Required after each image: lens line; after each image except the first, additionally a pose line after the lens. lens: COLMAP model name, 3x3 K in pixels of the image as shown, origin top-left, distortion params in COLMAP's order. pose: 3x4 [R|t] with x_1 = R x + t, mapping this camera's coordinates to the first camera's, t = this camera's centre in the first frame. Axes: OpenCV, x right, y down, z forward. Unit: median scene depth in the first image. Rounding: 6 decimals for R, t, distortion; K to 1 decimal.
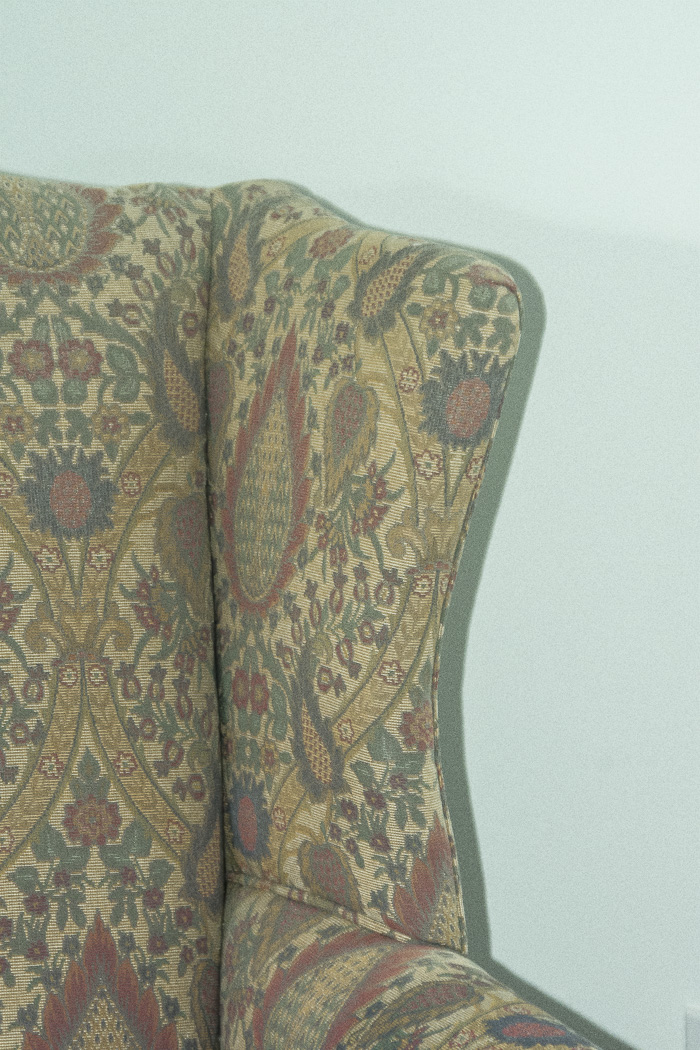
lens RADIAL K [[4207.9, 0, 368.3], [0, 4207.9, 557.5], [0, 0, 1]] dist [0.721655, 0.000000]
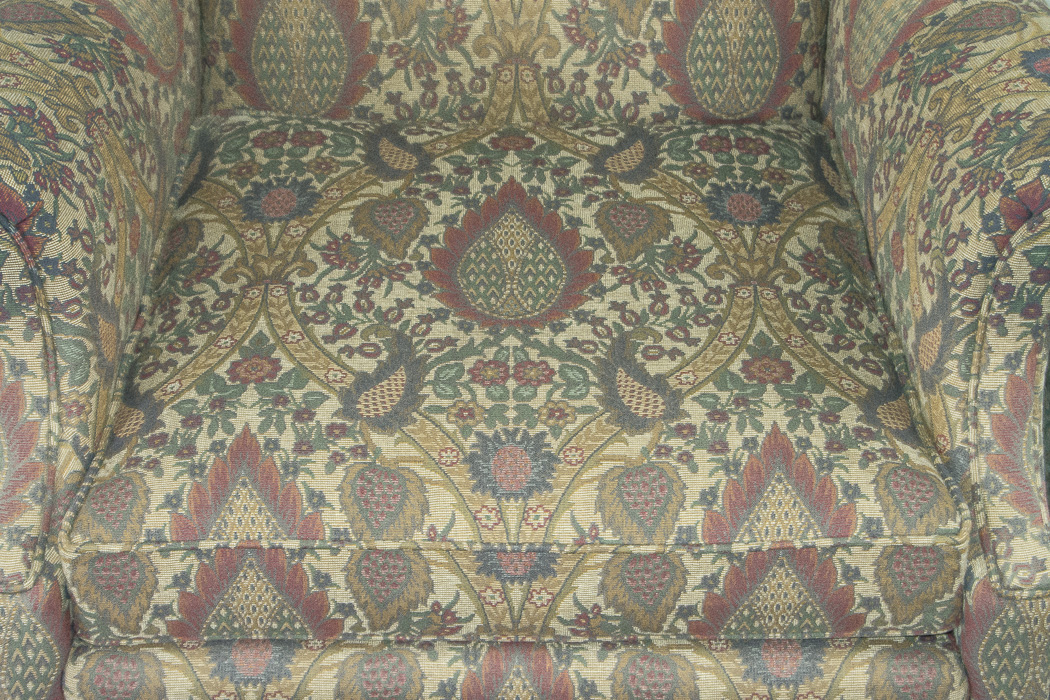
lens RADIAL K [[2039.9, 0, 533.6], [0, 2039.9, 371.8], [0, 0, 1]] dist [0.077011, 0.000000]
pose [[0.967158, 0.157804, -0.199258, 0.021983], [-0.066354, 0.913503, 0.401385, -0.032458], [0.245363, -0.374982, 0.893972, 0.370279]]
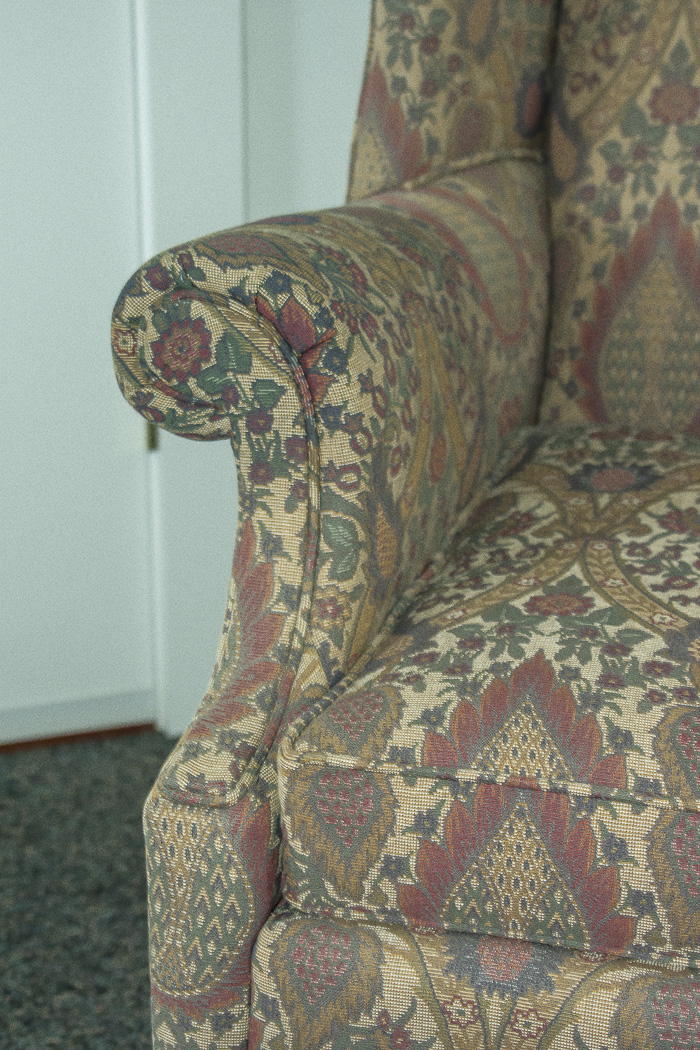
lens RADIAL K [[1855.5, 0, 358.6], [0, 1855.5, 527.5], [0, 0, 1]] dist [0.013868, 0.000000]
pose [[0.859429, 0.169744, -0.482255, -0.011441], [-0.130781, 0.984882, 0.113593, 0.137326], [0.494246, -0.034556, 0.868635, 0.484800]]
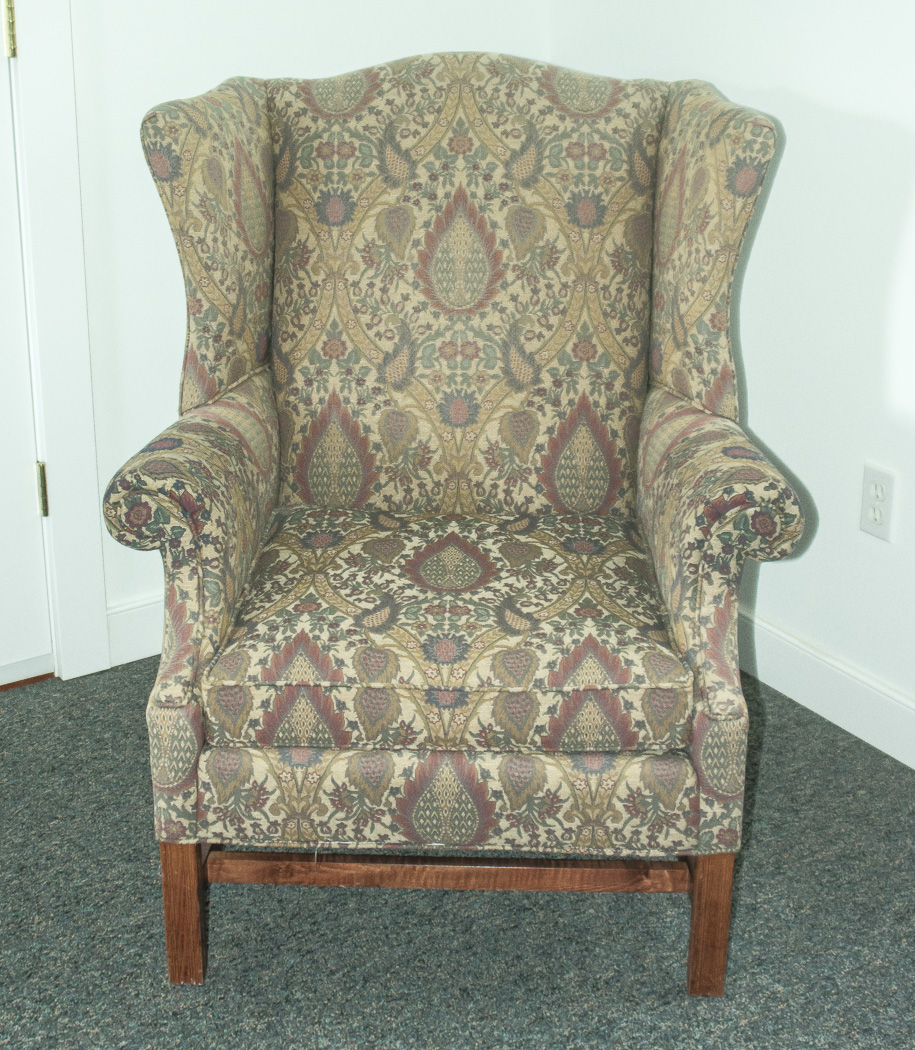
lens RADIAL K [[1878.2, 0, 446.0], [0, 1878.2, 470.7], [0, 0, 1]] dist [-0.153455, 0.000000]
pose [[0.956201, 0.100861, -0.274786, 0.151579], [-0.071882, 0.990924, 0.113585, 0.015879], [0.283749, -0.088858, 0.954773, -0.011668]]
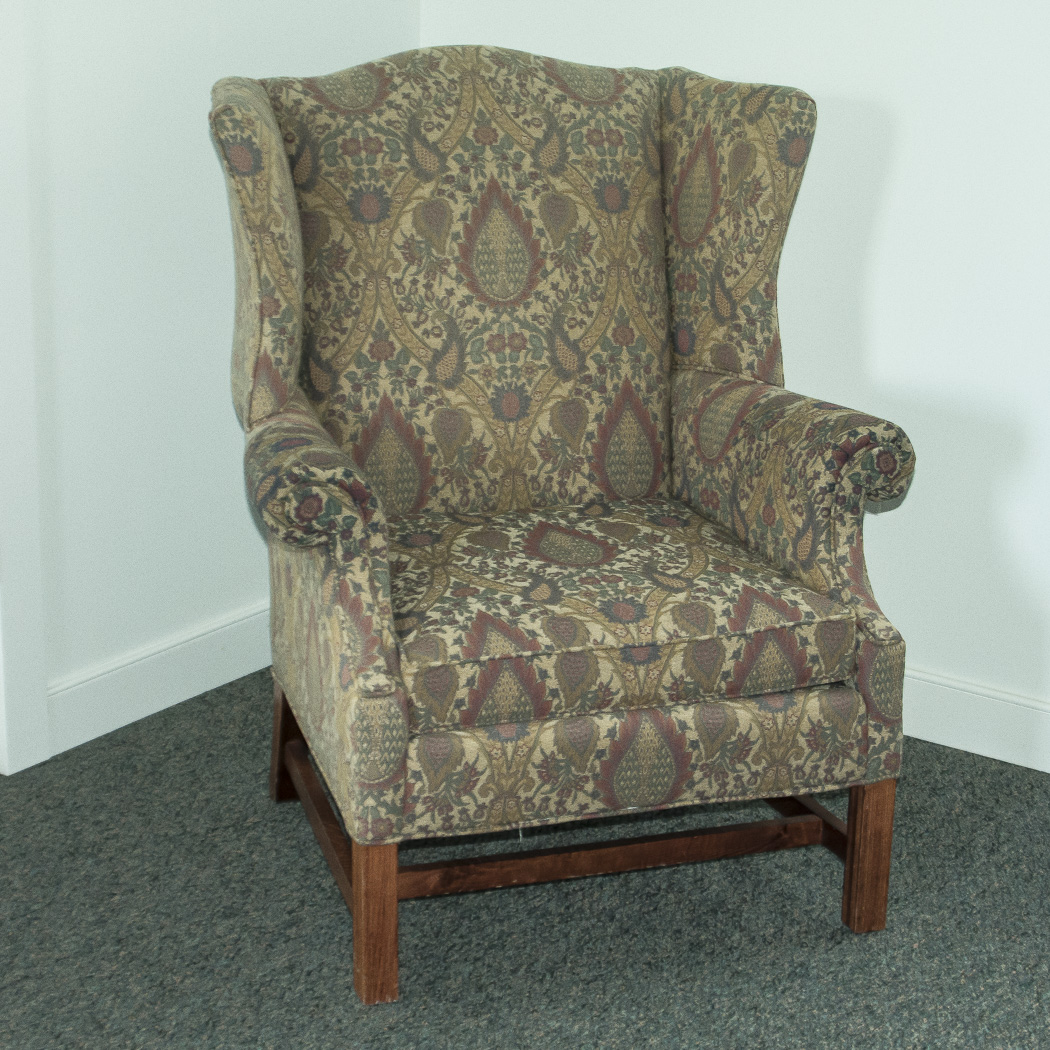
lens RADIAL K [[2429.4, 0, 544.1], [0, 2429.4, 547.6], [0, 0, 1]] dist [-0.156617, 0.000000]
pose [[0.997057, -0.009105, 0.076116, -0.210623], [0.005462, 0.998835, 0.047937, 0.114292], [-0.076464, -0.047380, 0.995946, -0.327416]]
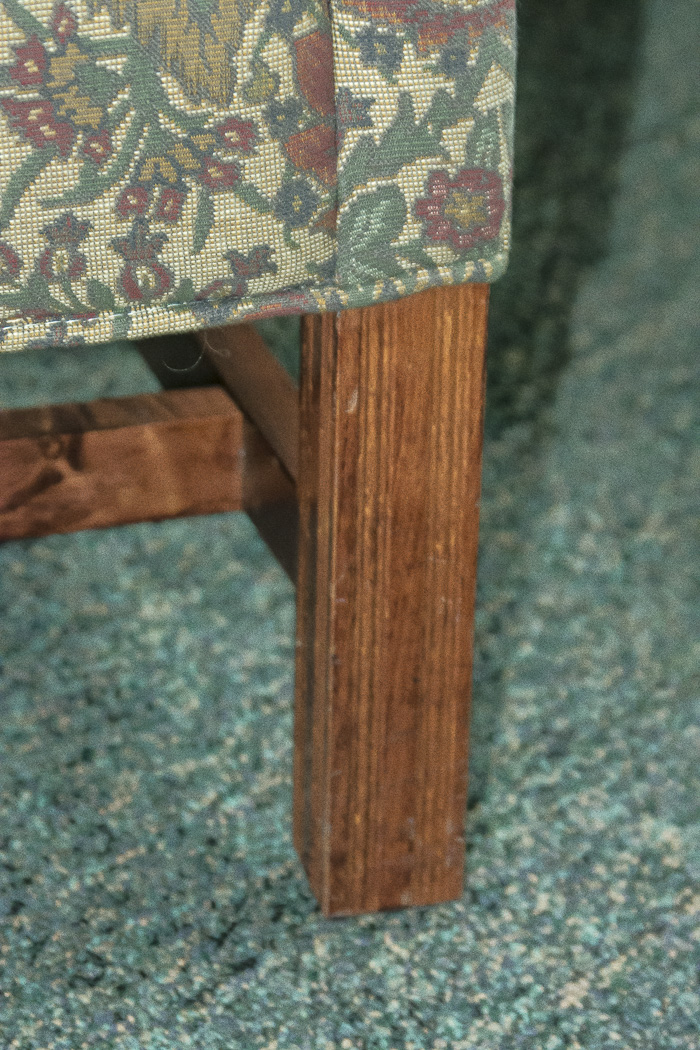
lens RADIAL K [[3874.6, 0, 376.8], [0, 3874.6, 554.0], [0, 0, 1]] dist [0.526778, 0.000000]
pose [[0.999760, 0.009425, 0.019786, 0.036750], [-0.014639, 0.959039, 0.282895, 0.197089], [-0.016309, -0.283117, 0.958947, 0.444544]]
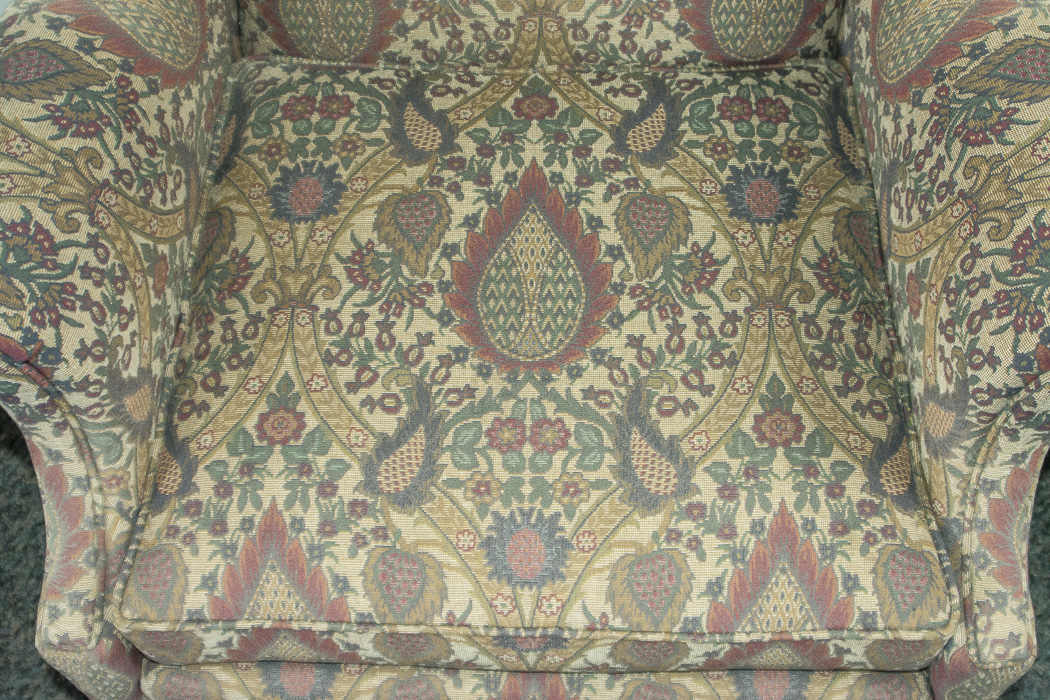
lens RADIAL K [[1281.1, 0, 533.5], [0, 1281.1, 366.9], [0, 0, 1]] dist [-0.139744, 0.000000]
pose [[0.959775, 0.235981, -0.152134, -0.042148], [-0.046066, 0.666854, 0.743763, -0.085776], [0.276965, -0.706837, 0.650901, 0.642295]]
